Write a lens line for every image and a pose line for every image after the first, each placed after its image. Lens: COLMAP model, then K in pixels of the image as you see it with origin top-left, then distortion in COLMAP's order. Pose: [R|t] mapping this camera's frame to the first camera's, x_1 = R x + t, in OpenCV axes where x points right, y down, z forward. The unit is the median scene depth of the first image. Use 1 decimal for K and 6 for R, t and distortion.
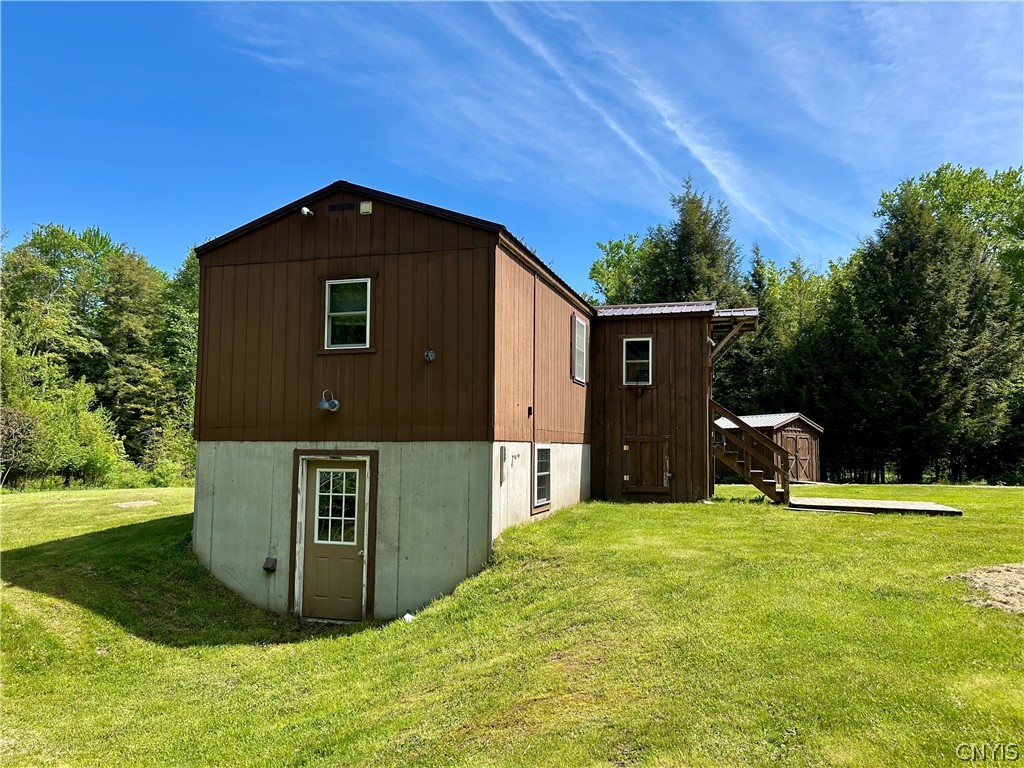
lens RADIAL K [[796.7, 0, 512.6], [0, 796.7, 383.2], [0, 0, 1]] dist [0.049952, -0.052869]
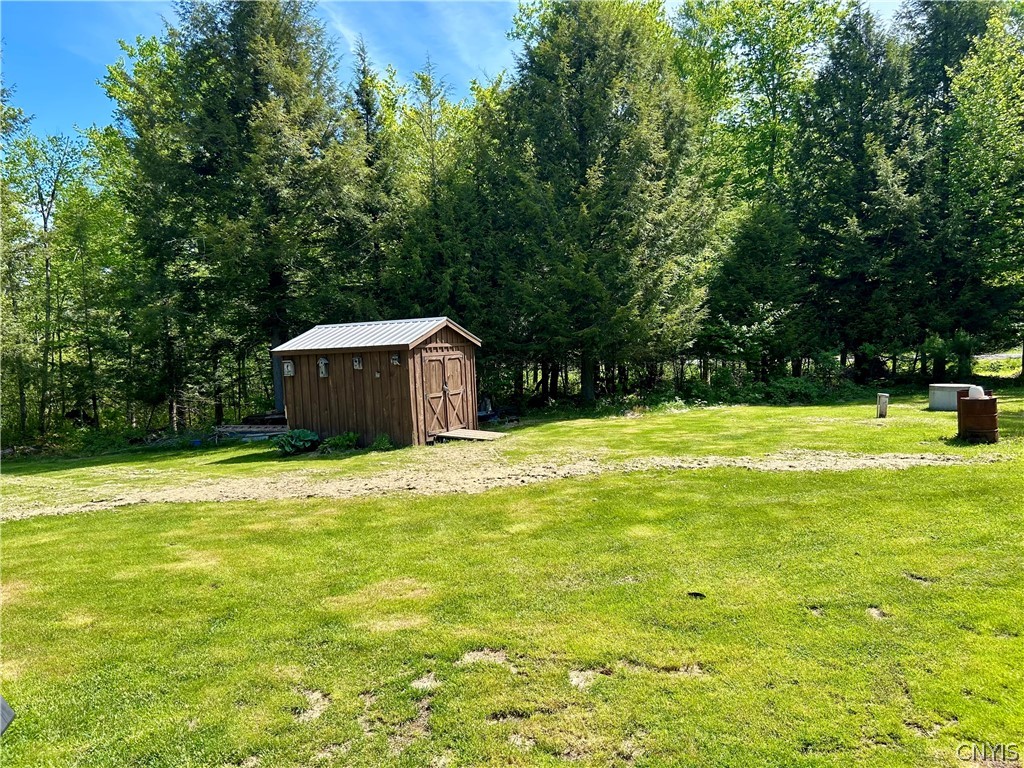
lens RADIAL K [[796.7, 0, 476.8], [0, 796.7, 394.2], [0, 0, 1]] dist [0.049952, -0.052869]
pose [[0.903847, -0.082774, 0.419773, 0.117533], [0.011328, 0.985393, 0.169917, -0.006168], [-0.427706, -0.148824, 0.891582, 0.426387]]
